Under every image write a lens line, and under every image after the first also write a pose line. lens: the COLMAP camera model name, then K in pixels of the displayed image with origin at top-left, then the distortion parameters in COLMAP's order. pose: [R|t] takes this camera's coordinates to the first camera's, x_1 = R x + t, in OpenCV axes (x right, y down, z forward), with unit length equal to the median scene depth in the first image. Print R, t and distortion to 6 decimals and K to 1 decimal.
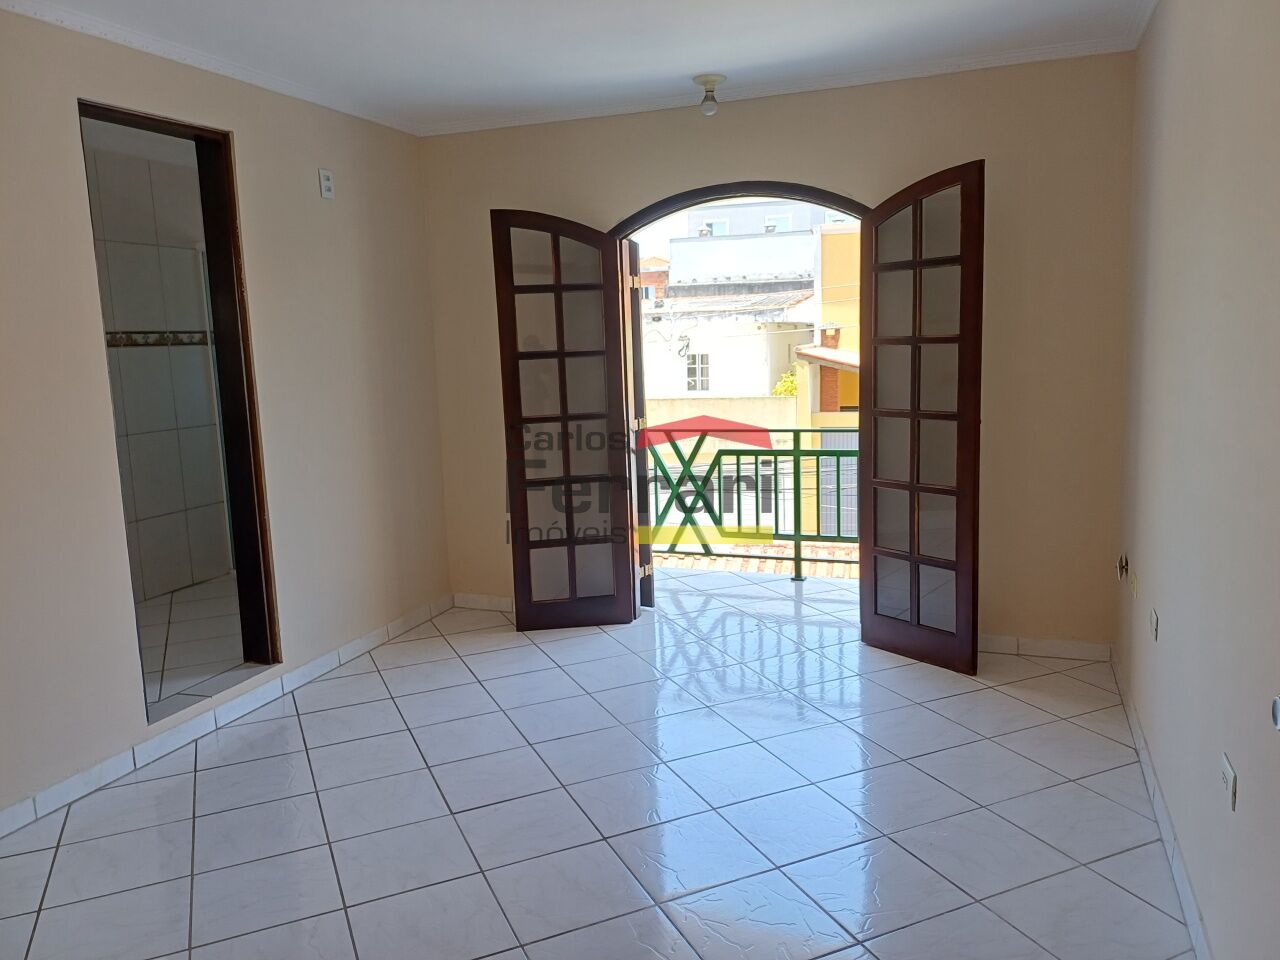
lens RADIAL K [[955.7, 0, 647.1], [0, 955.7, 478.9], [0, 0, 1]] dist [0.039738, 0.000652]
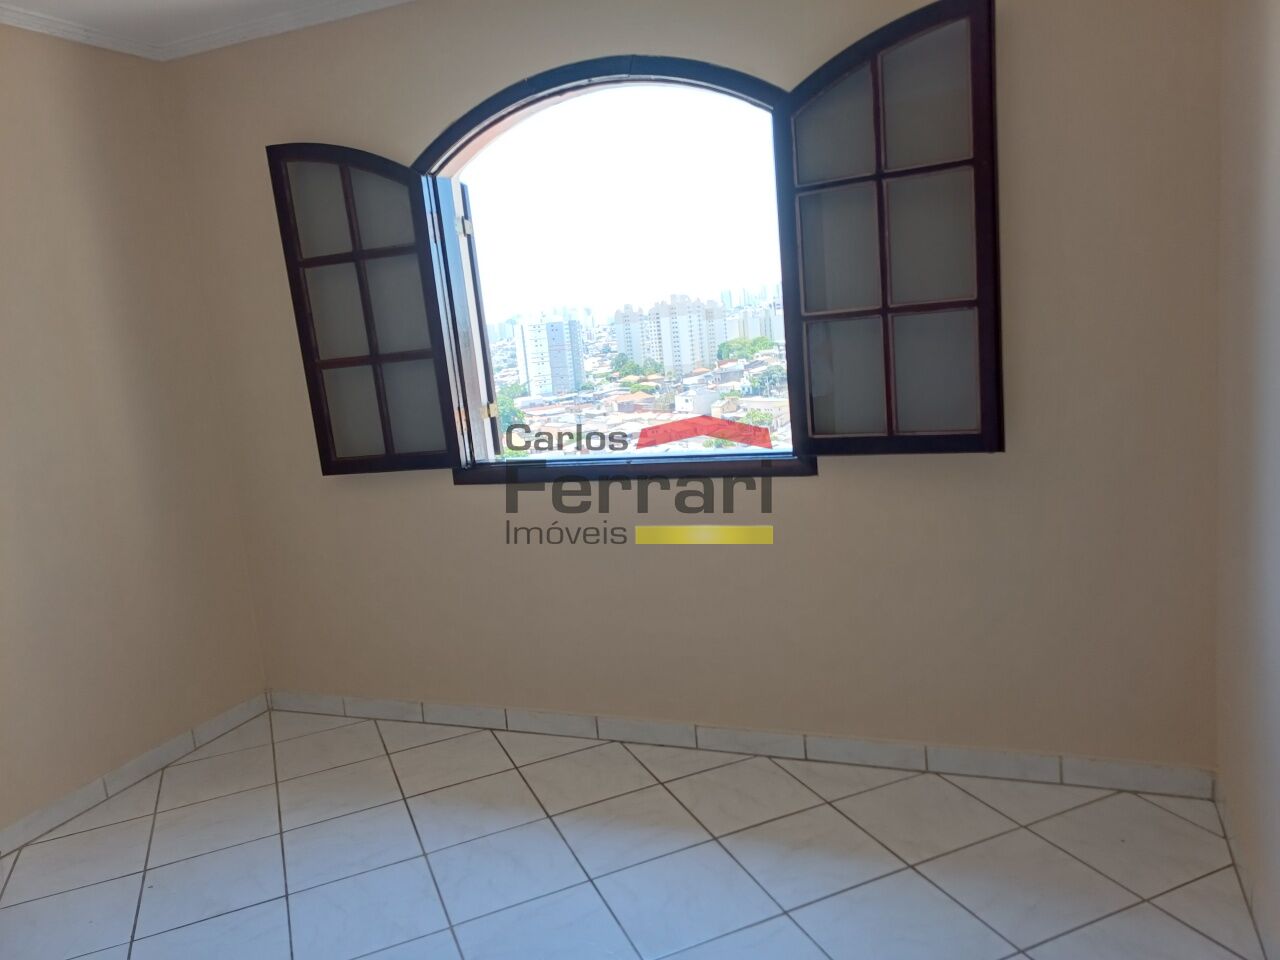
lens RADIAL K [[950.1, 0, 634.0], [0, 950.1, 488.1], [0, 0, 1]] dist [0.046905, -0.006691]
pose [[0.998062, -0.043118, -0.044877, 0.052725], [0.044971, 0.998140, 0.041151, -0.022714], [0.043019, -0.043089, 0.998145, 0.135754]]
